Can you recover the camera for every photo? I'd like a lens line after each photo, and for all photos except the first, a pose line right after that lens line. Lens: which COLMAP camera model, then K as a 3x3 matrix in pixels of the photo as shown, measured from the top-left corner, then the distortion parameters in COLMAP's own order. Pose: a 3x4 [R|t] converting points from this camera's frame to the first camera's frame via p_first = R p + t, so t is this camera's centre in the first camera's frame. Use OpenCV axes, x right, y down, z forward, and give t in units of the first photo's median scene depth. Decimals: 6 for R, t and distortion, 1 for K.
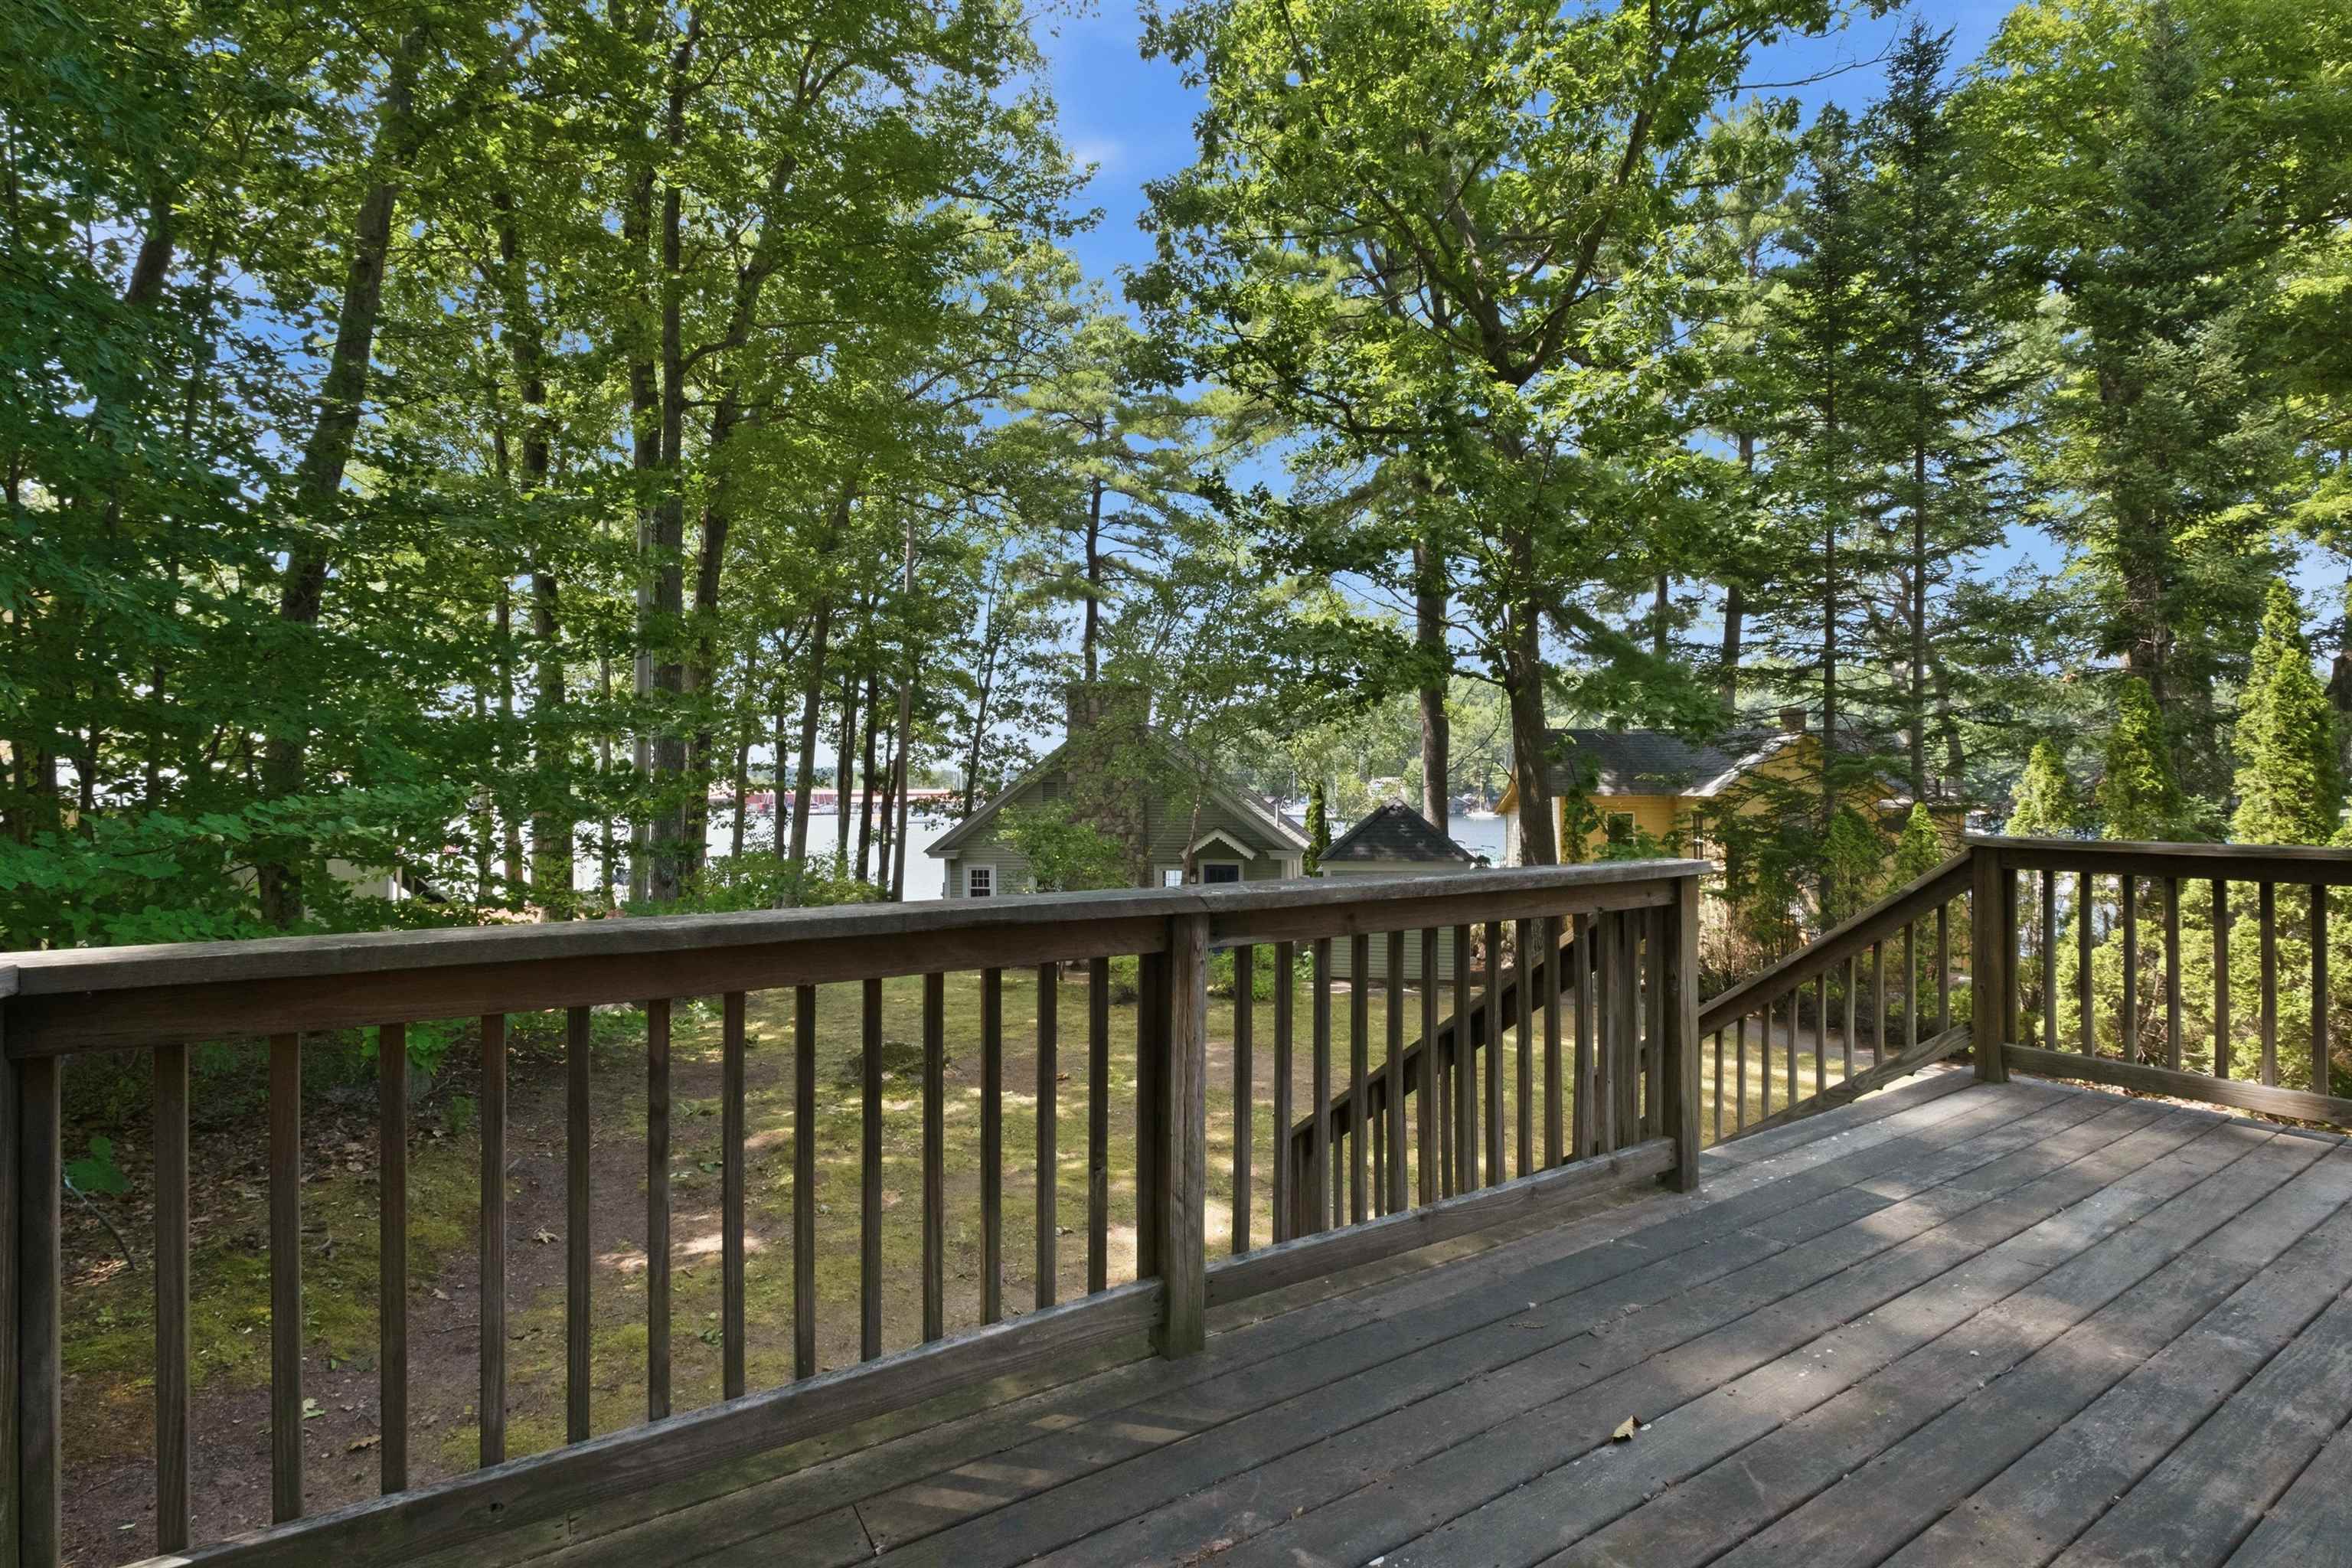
lens RADIAL K [[1078.8, 0, 1176.0], [0, 1078.8, 784.0], [0, 0, 1]] dist [0.001240, -0.000628]
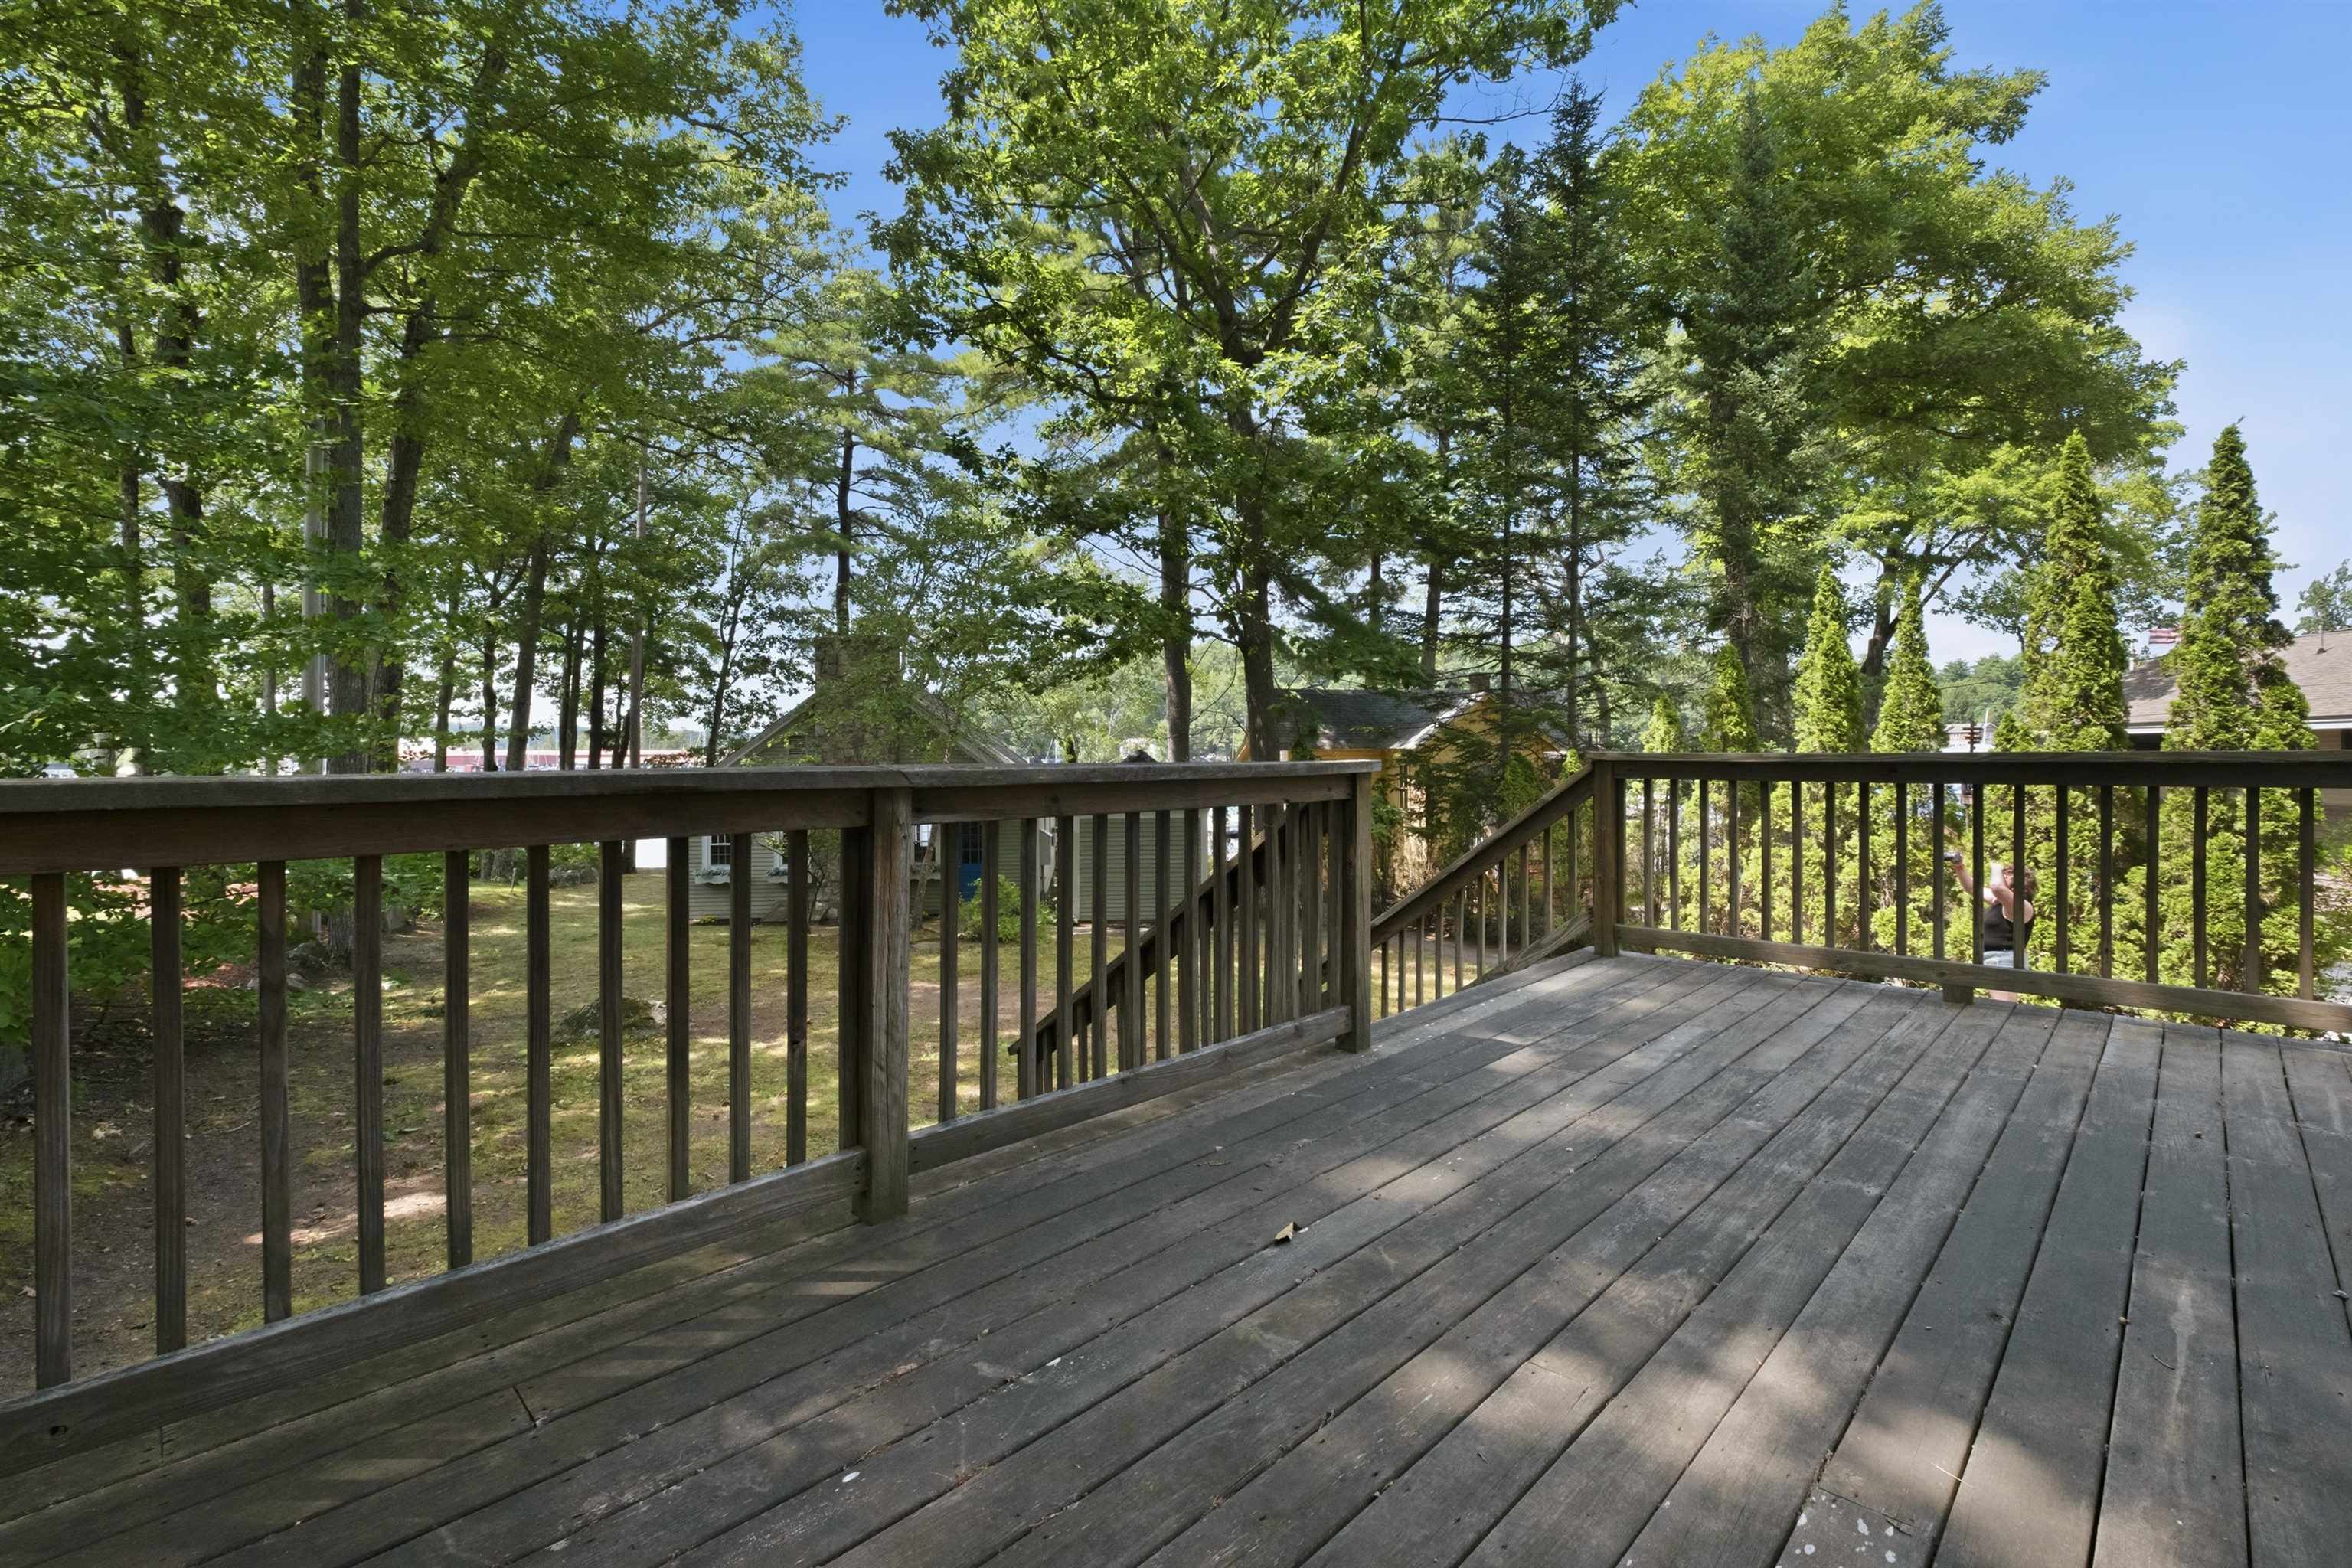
lens RADIAL K [[1036.1, 0, 1174.3], [0, 1036.1, 748.3], [0, 0, 1]] dist [0.017062, -0.013800]
pose [[0.973818, 0.001023, 0.227327, 0.004933], [-0.002050, 0.999989, 0.004282, 0.007777], [-0.227320, -0.004635, 0.973809, -0.002315]]
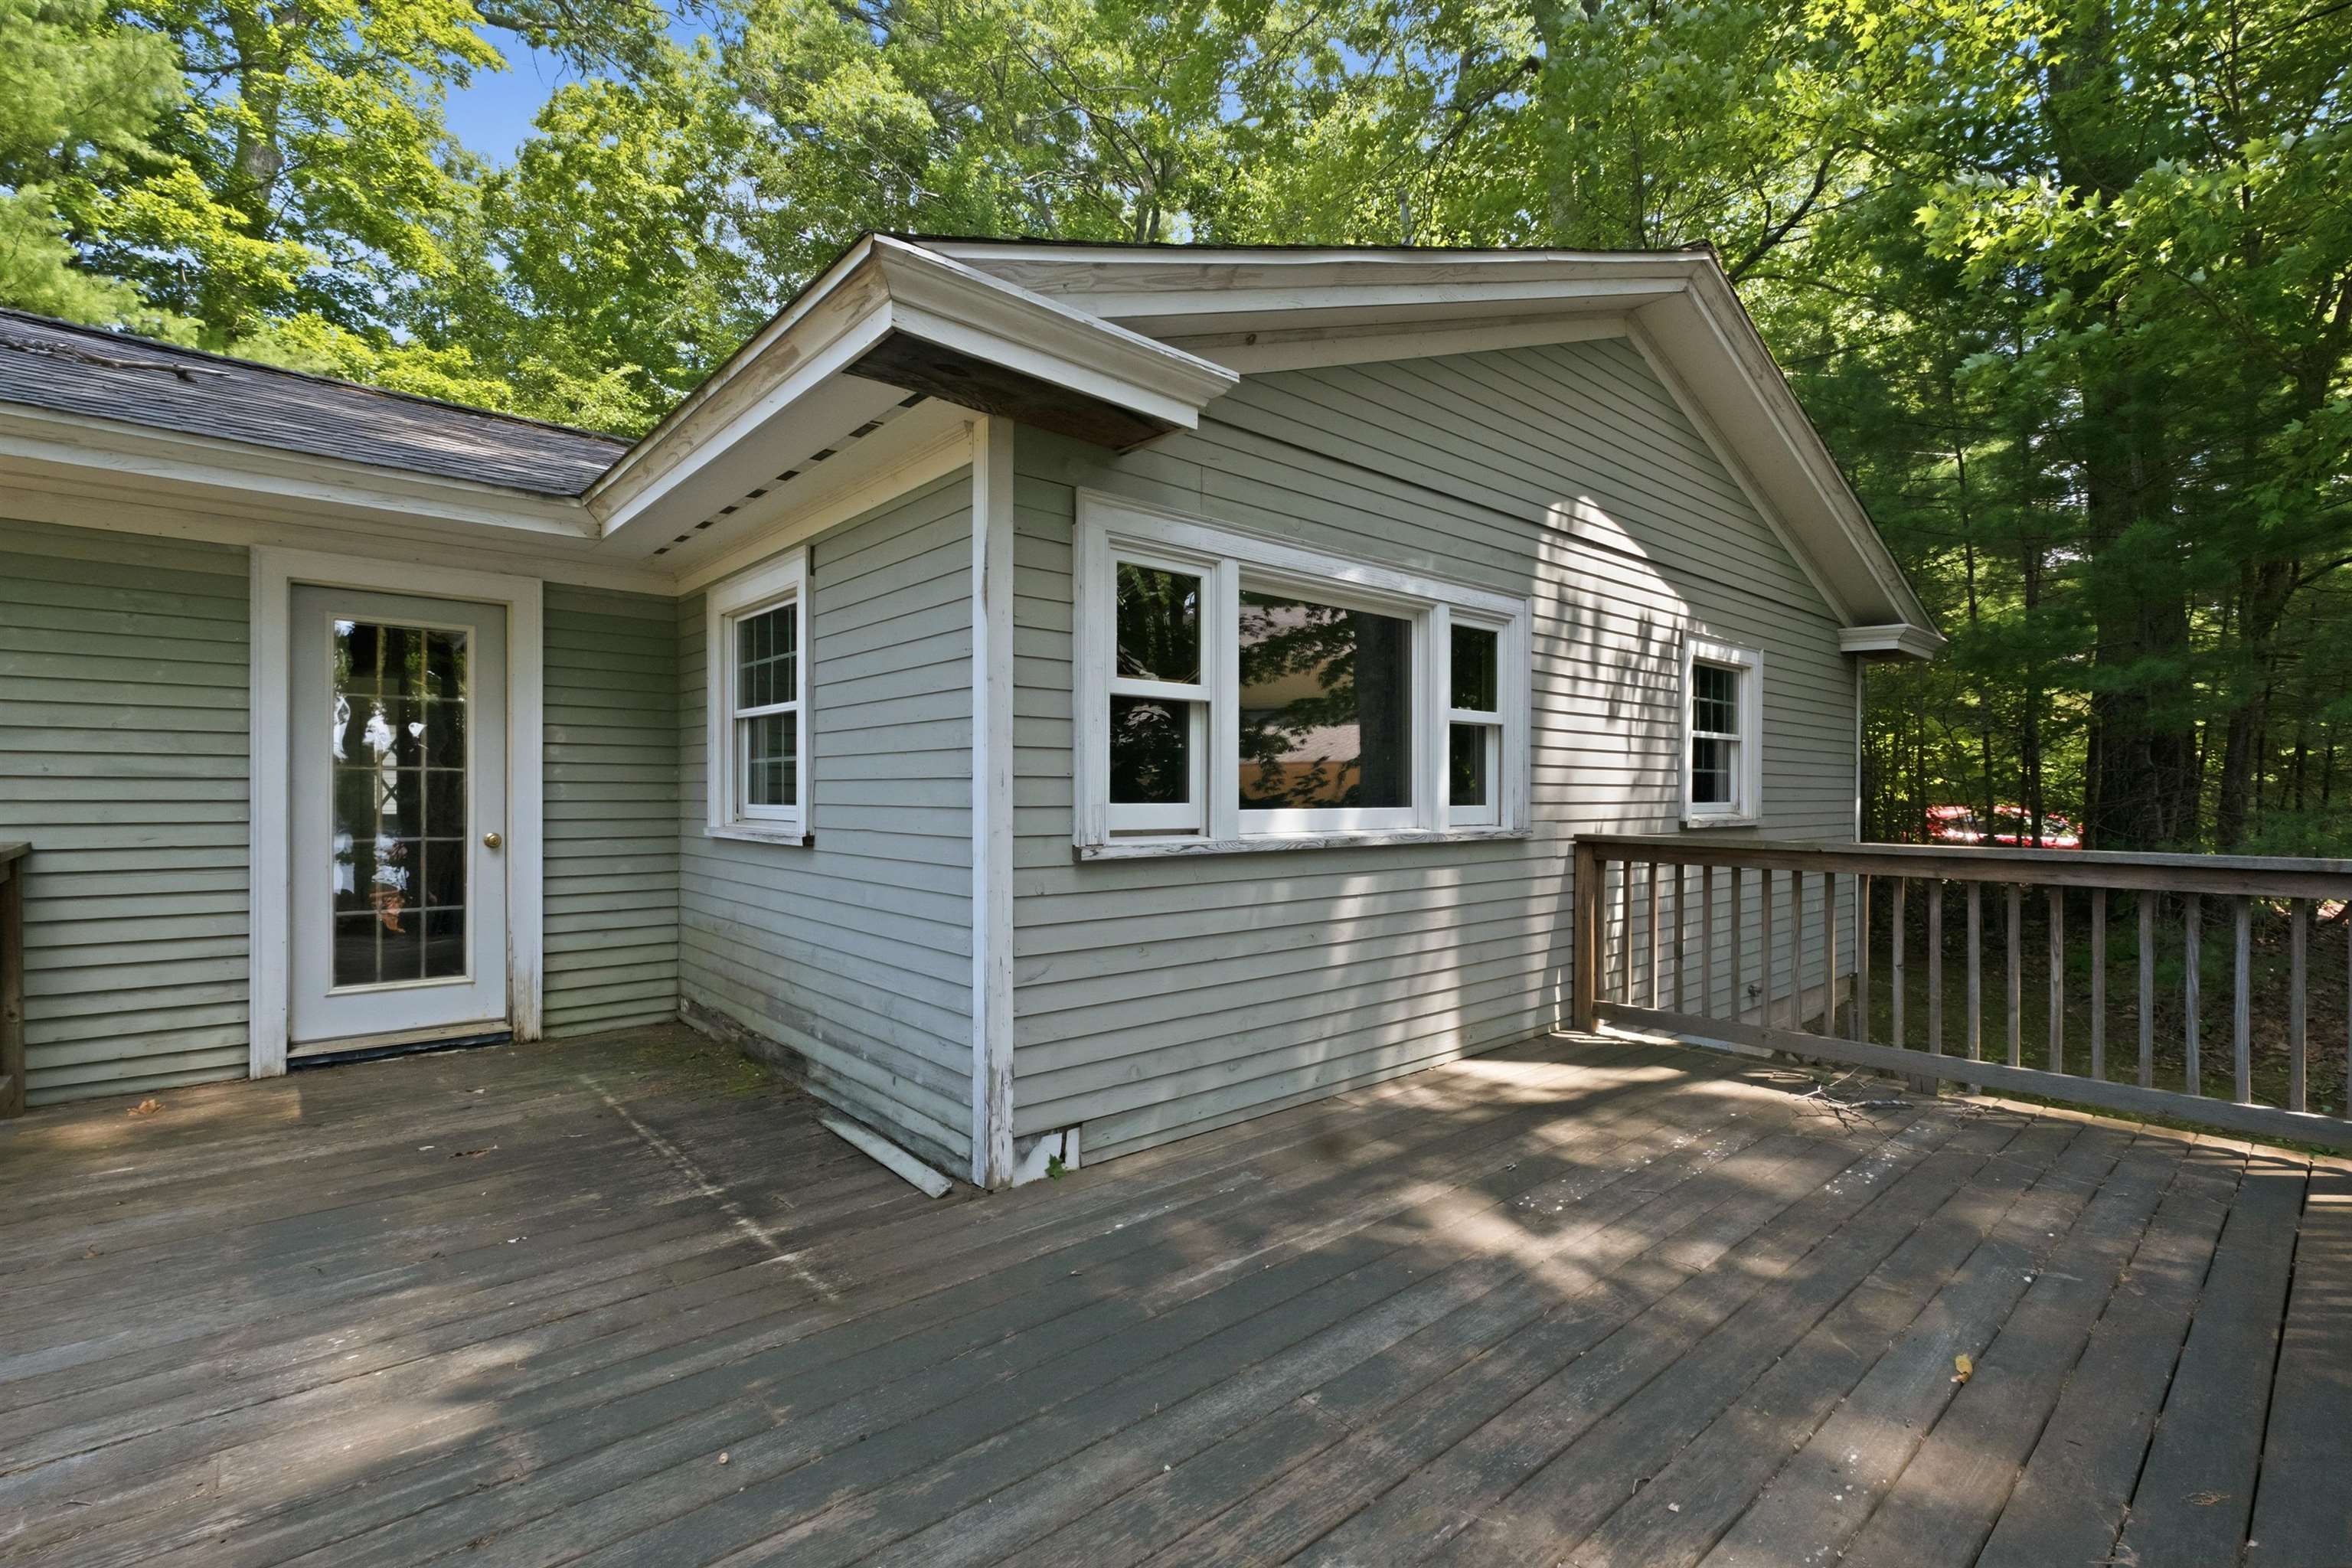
lens RADIAL K [[1078.8, 0, 1176.0], [0, 1078.8, 784.0], [0, 0, 1]] dist [0.001240, -0.000628]
pose [[-0.986522, -0.003713, -0.163587, 0.124229], [-0.001987, 0.999941, -0.010713, 0.000757], [0.163617, -0.010243, -0.986471, 0.174192]]
